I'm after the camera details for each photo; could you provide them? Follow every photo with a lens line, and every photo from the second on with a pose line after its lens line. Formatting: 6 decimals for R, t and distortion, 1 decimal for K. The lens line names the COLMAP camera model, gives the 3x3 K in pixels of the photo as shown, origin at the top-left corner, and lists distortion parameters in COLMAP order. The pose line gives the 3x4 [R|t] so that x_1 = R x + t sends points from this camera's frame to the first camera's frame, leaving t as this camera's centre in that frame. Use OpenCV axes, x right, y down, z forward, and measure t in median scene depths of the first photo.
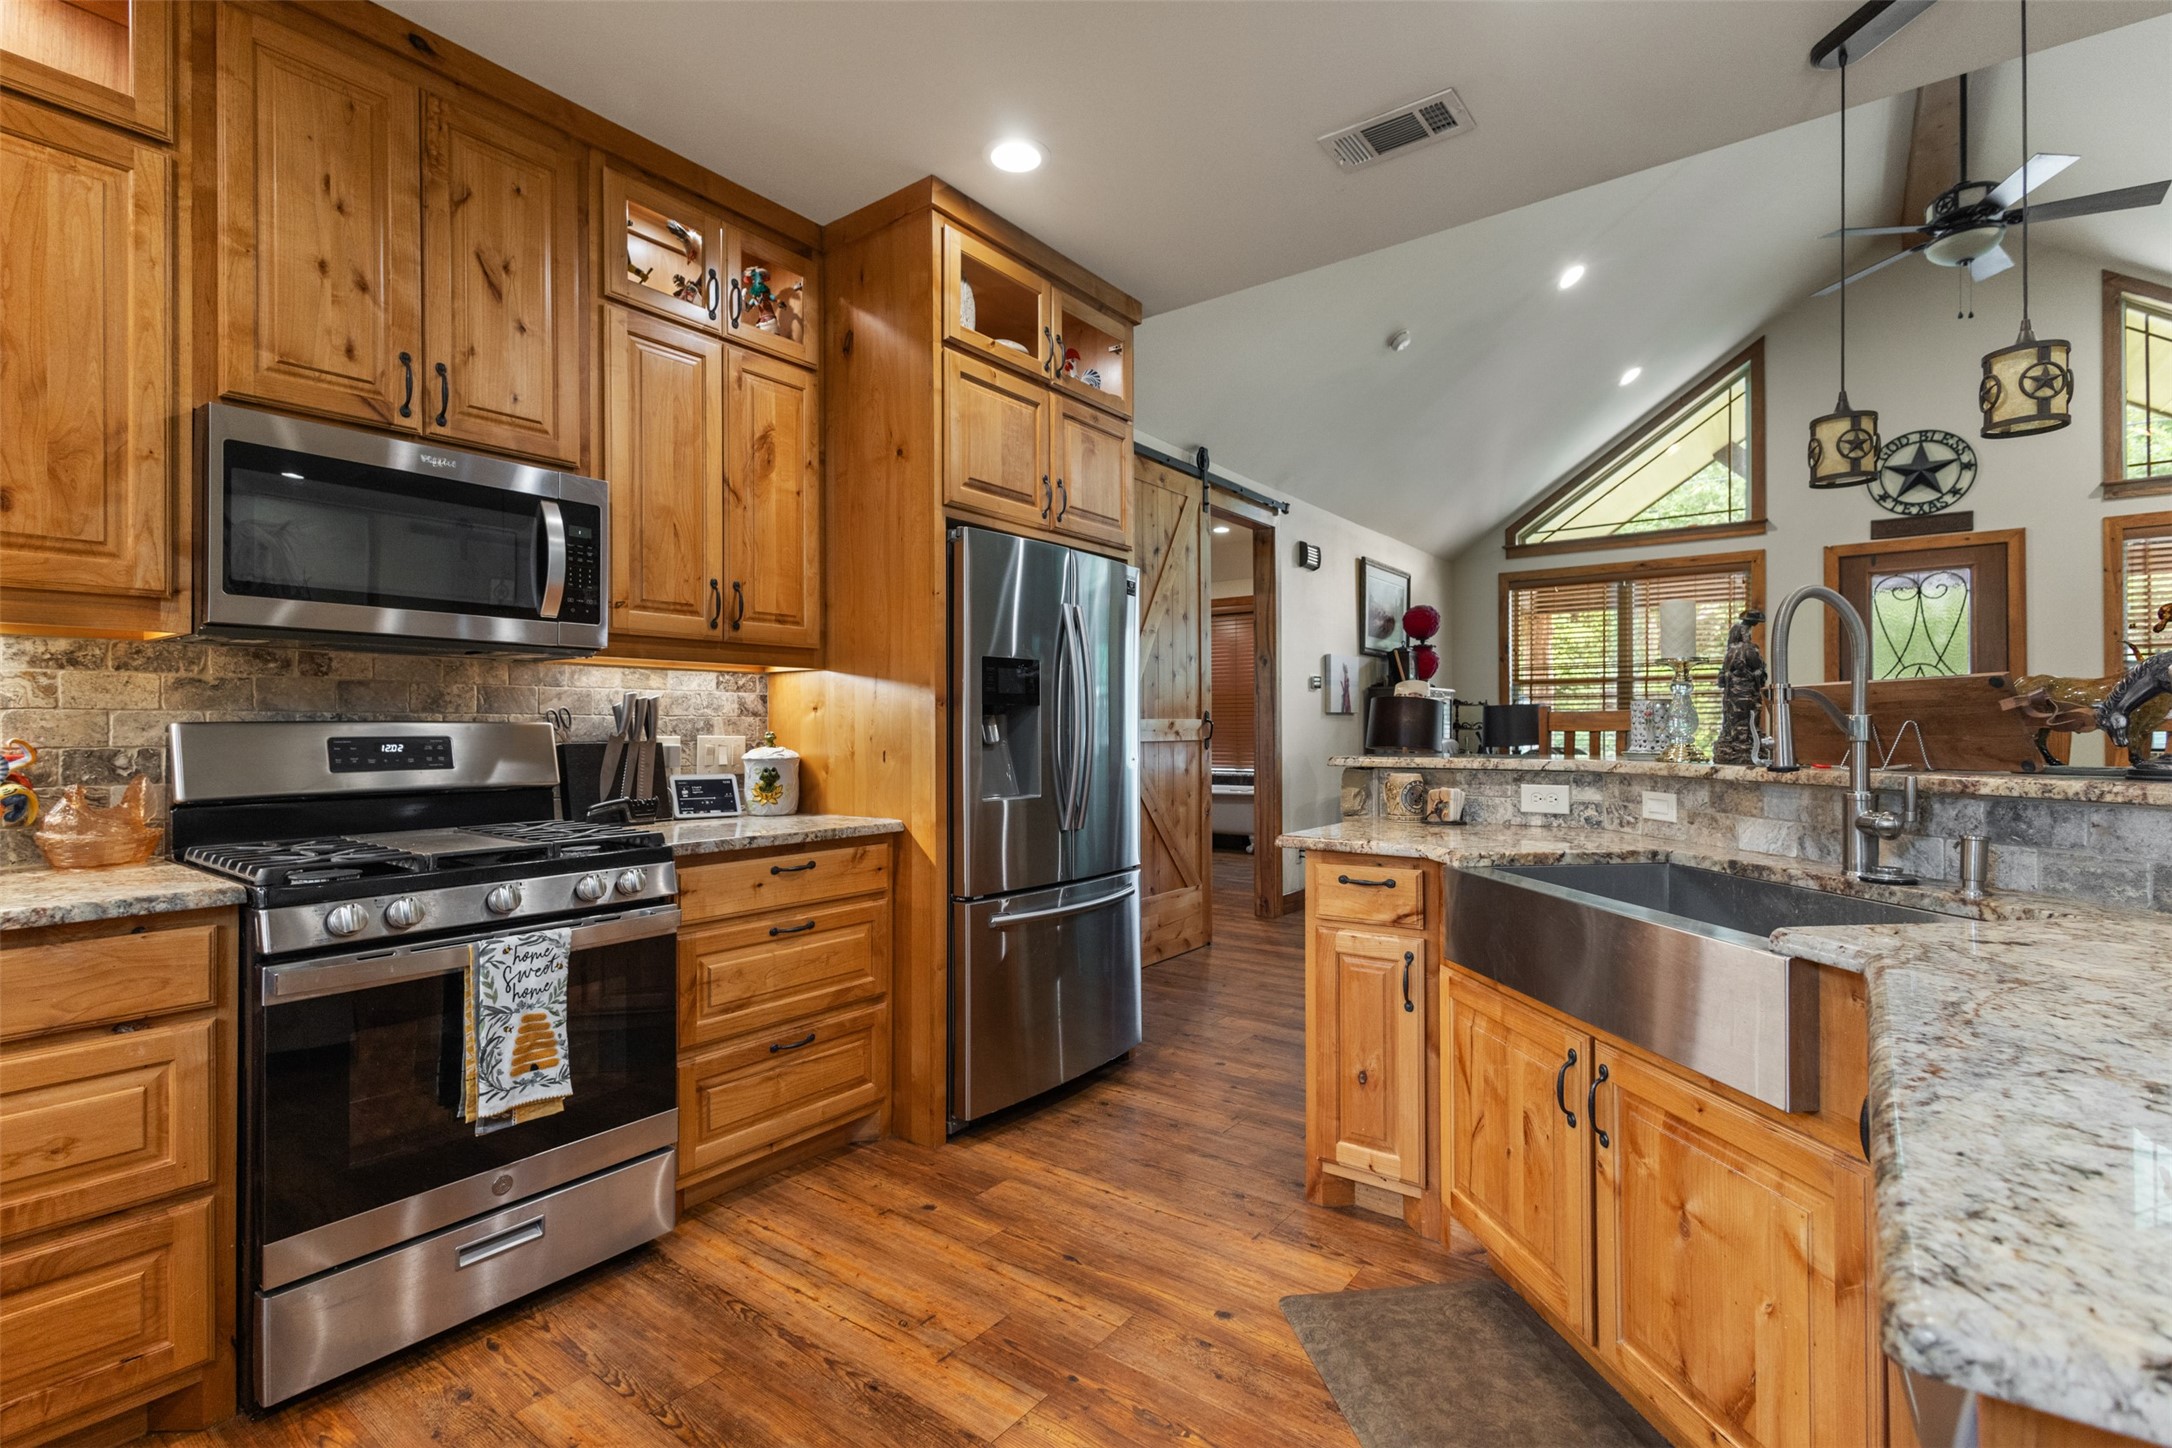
lens RADIAL K [[1000.4, 0, 1079.2], [0, 1000.4, 726.4], [0, 0, 1]] dist [0.015301, -0.005140]
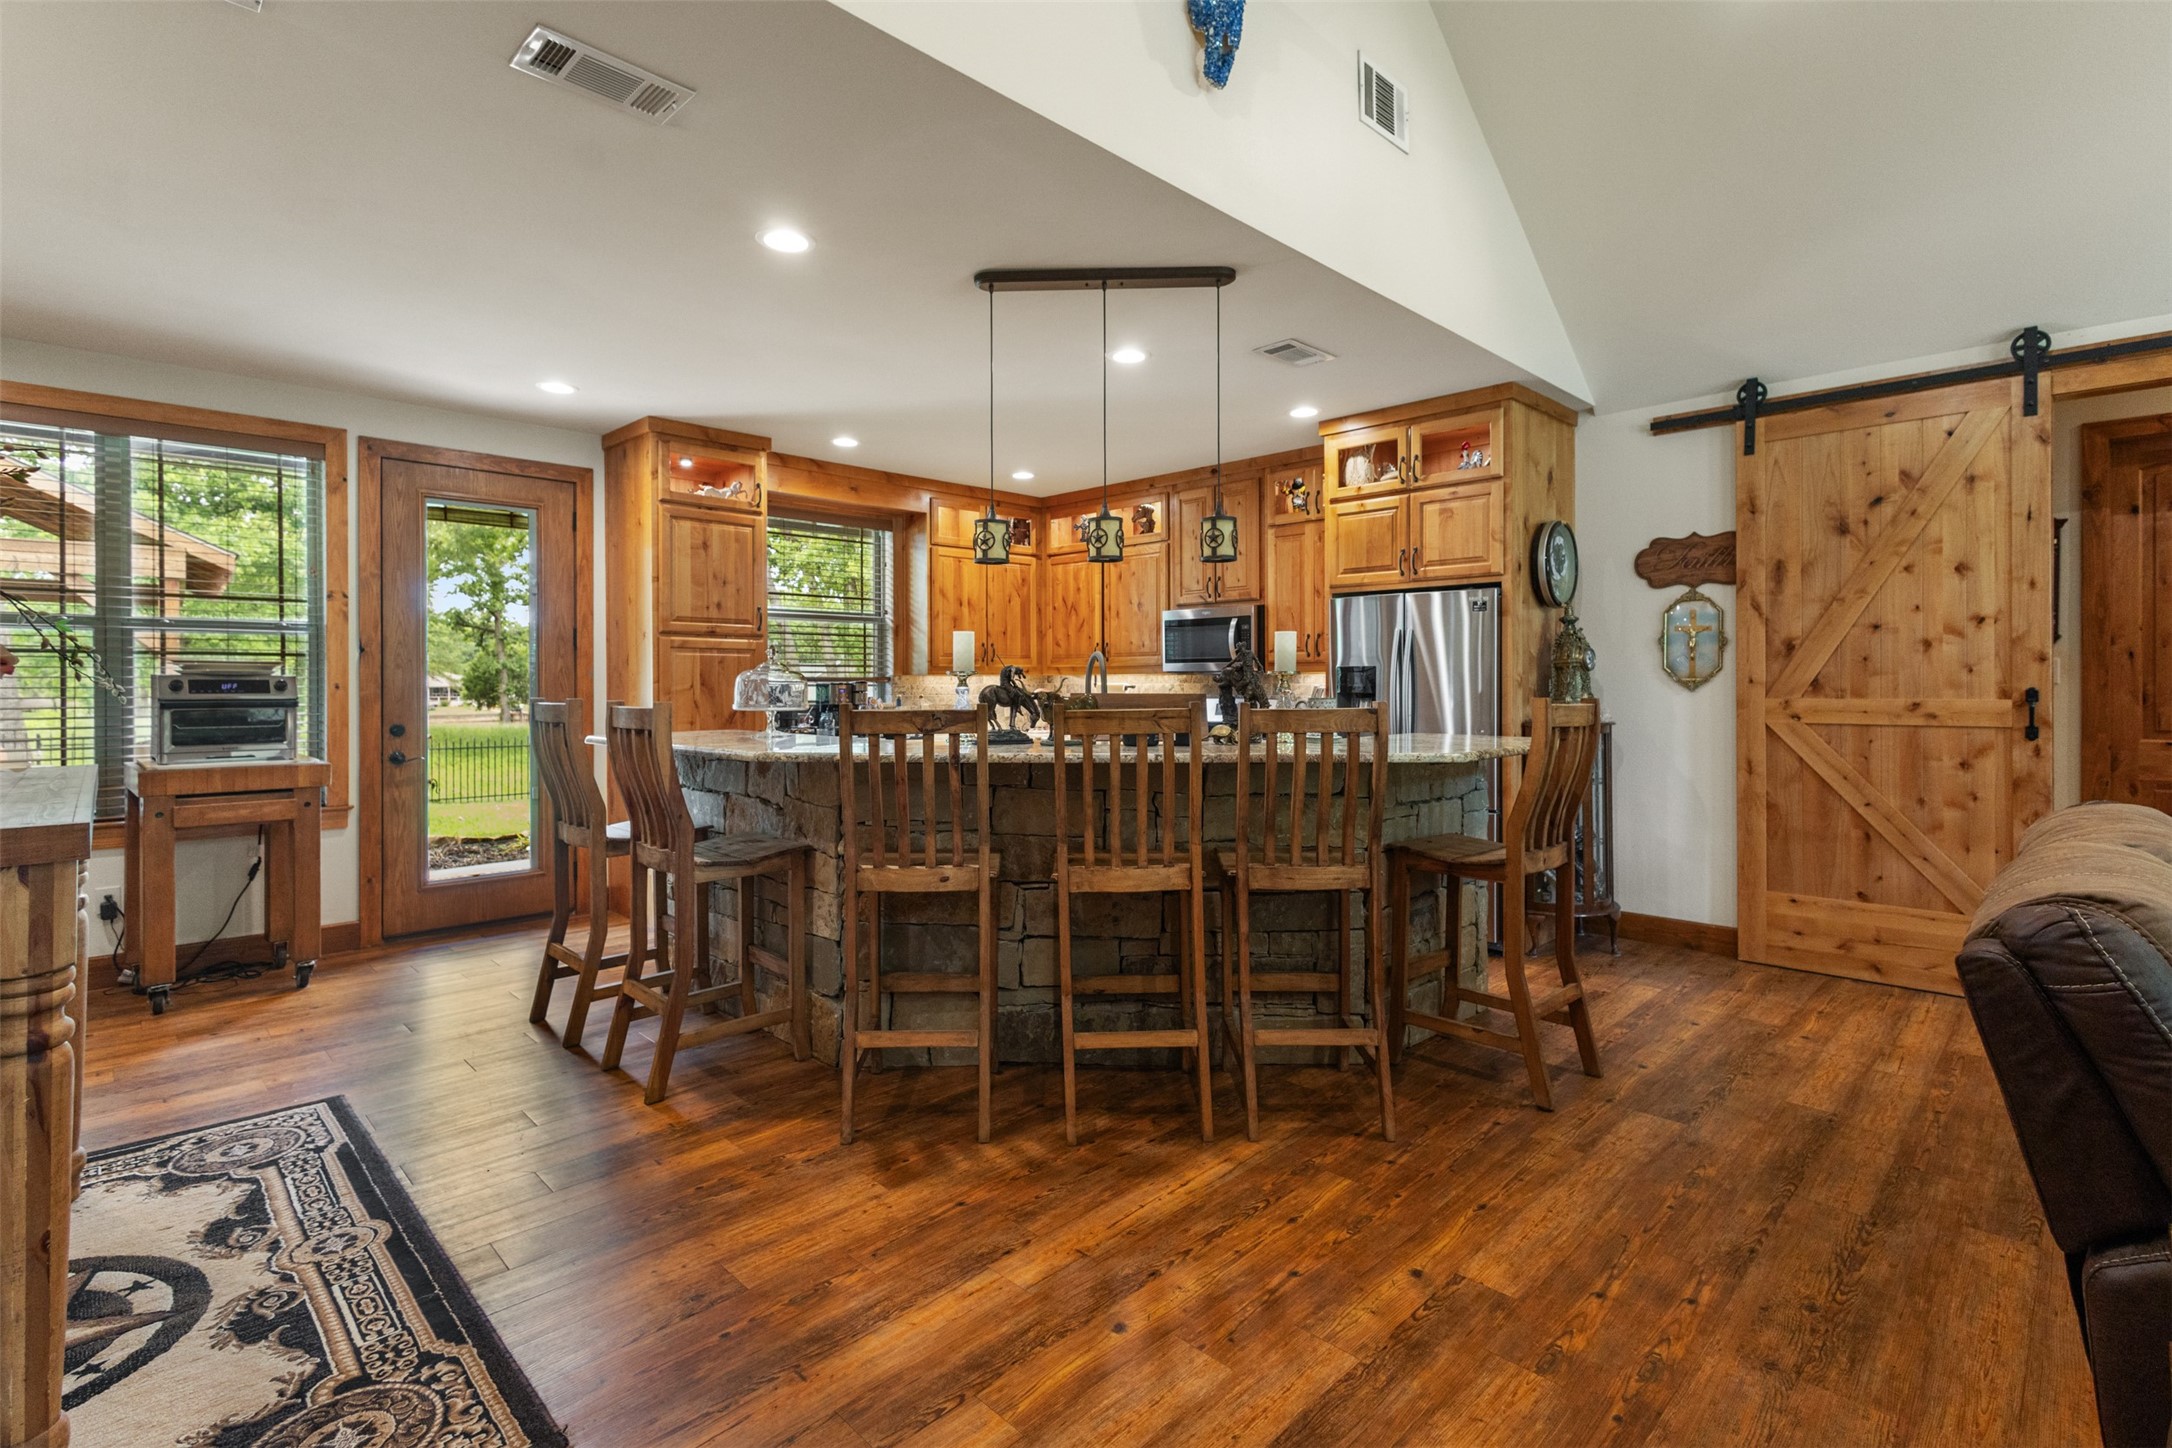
lens RADIAL K [[1010.5, 0, 1084.3], [0, 1010.5, 683.3], [0, 0, 1]] dist [0.007892, -0.000649]
pose [[-0.142669, 0.004496, -0.989760, 1.838078], [0.006801, 0.999971, 0.003562, -0.049619], [0.989747, -0.006223, -0.142695, 0.810930]]
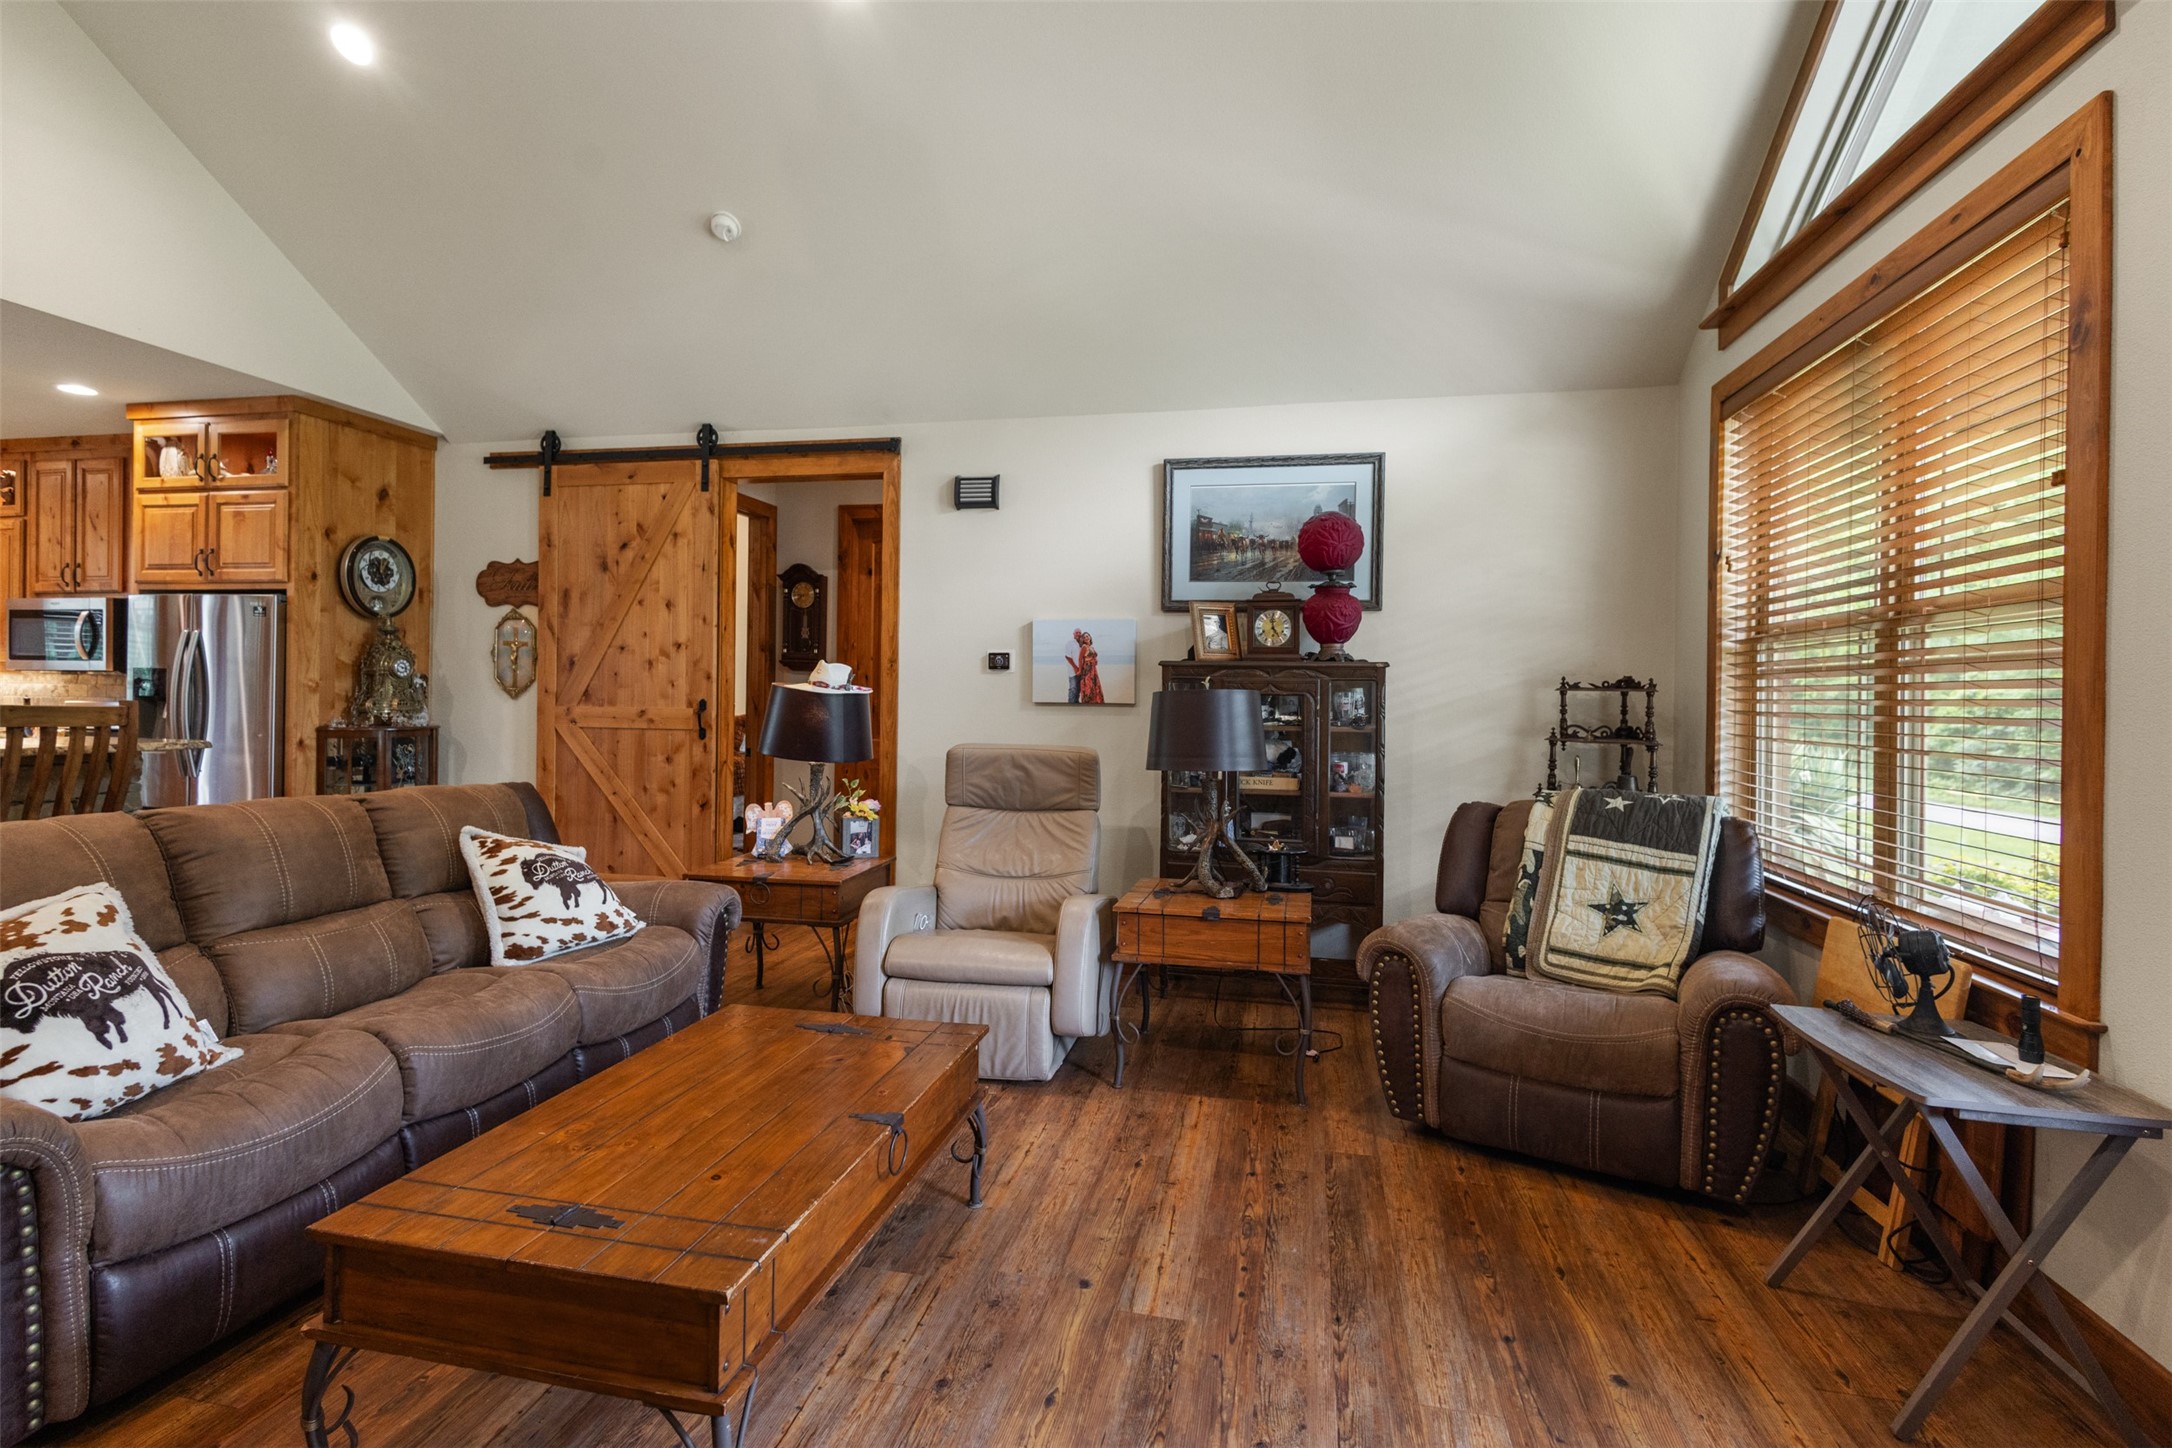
lens RADIAL K [[995.5, 0, 1078.0], [0, 995.5, 707.1], [0, 0, 1]] dist [0.006740, -0.000140]
pose [[0.414580, 0.017778, -0.909839, 2.185771], [-0.014710, 0.999809, 0.012834, -0.048445], [0.909894, 0.008064, 0.414763, 1.786637]]
